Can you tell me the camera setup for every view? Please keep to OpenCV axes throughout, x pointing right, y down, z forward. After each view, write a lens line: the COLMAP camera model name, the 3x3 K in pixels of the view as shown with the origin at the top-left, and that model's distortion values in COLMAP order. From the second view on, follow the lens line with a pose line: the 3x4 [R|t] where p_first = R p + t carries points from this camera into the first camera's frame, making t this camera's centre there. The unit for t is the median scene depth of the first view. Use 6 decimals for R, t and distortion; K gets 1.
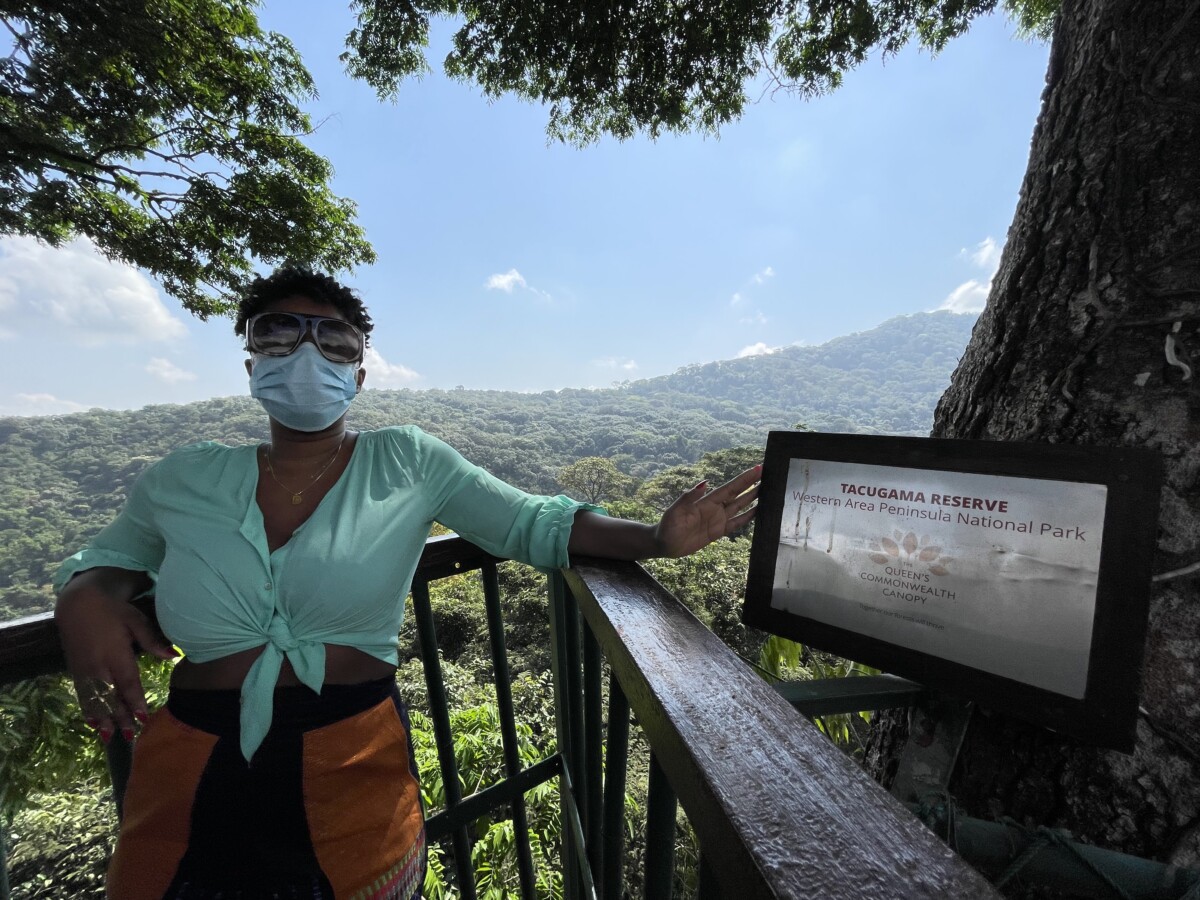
lens RADIAL K [[481.9, 0, 600.0], [0, 481.9, 450.0], [0, 0, 1]] dist [0.000741, -0.000208]
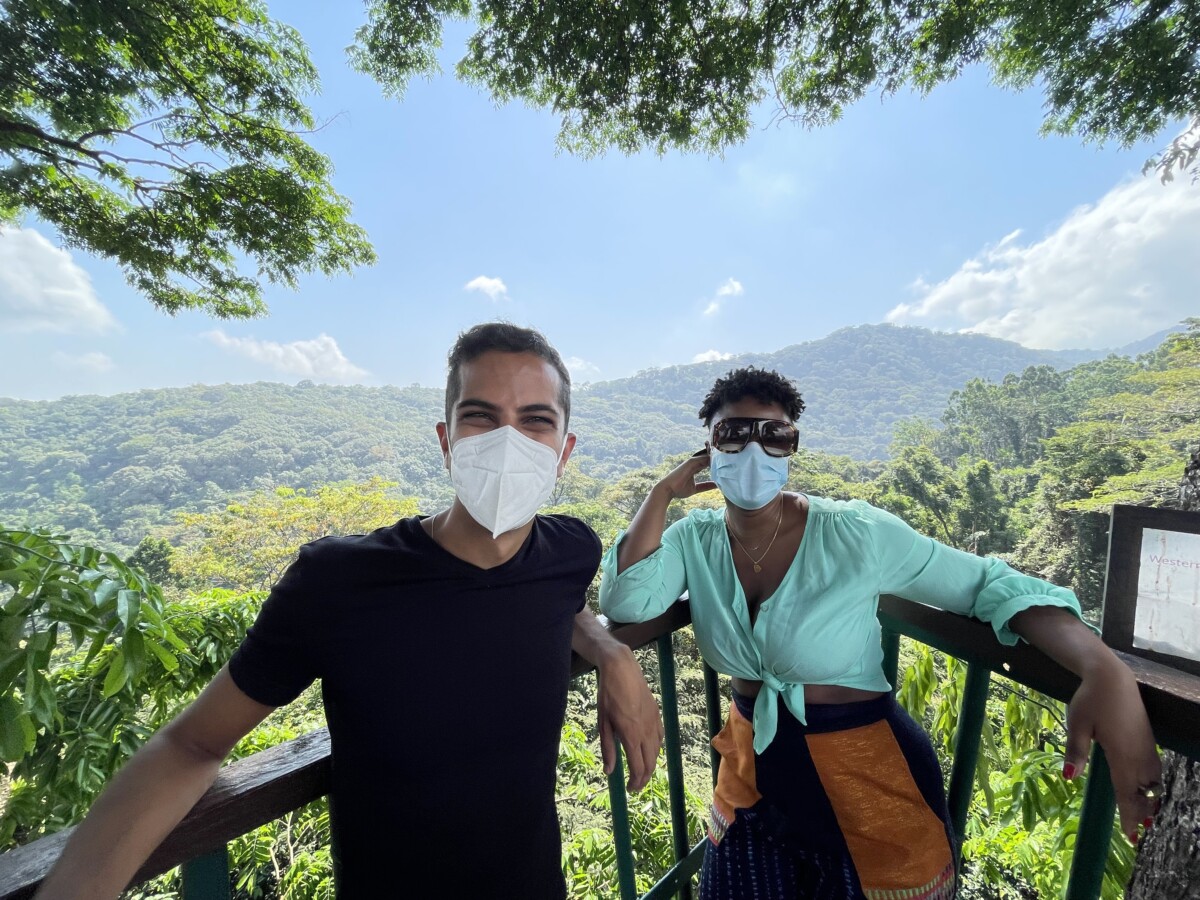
lens RADIAL K [[481.7, 0, 599.1], [0, 481.7, 456.4], [0, 0, 1]] dist [-0.000656, -0.000118]
pose [[0.996231, 0.012113, 0.085896, -0.100577], [-0.013063, 0.999860, 0.010498, -0.017764], [-0.085756, -0.011581, 0.996249, -0.013581]]
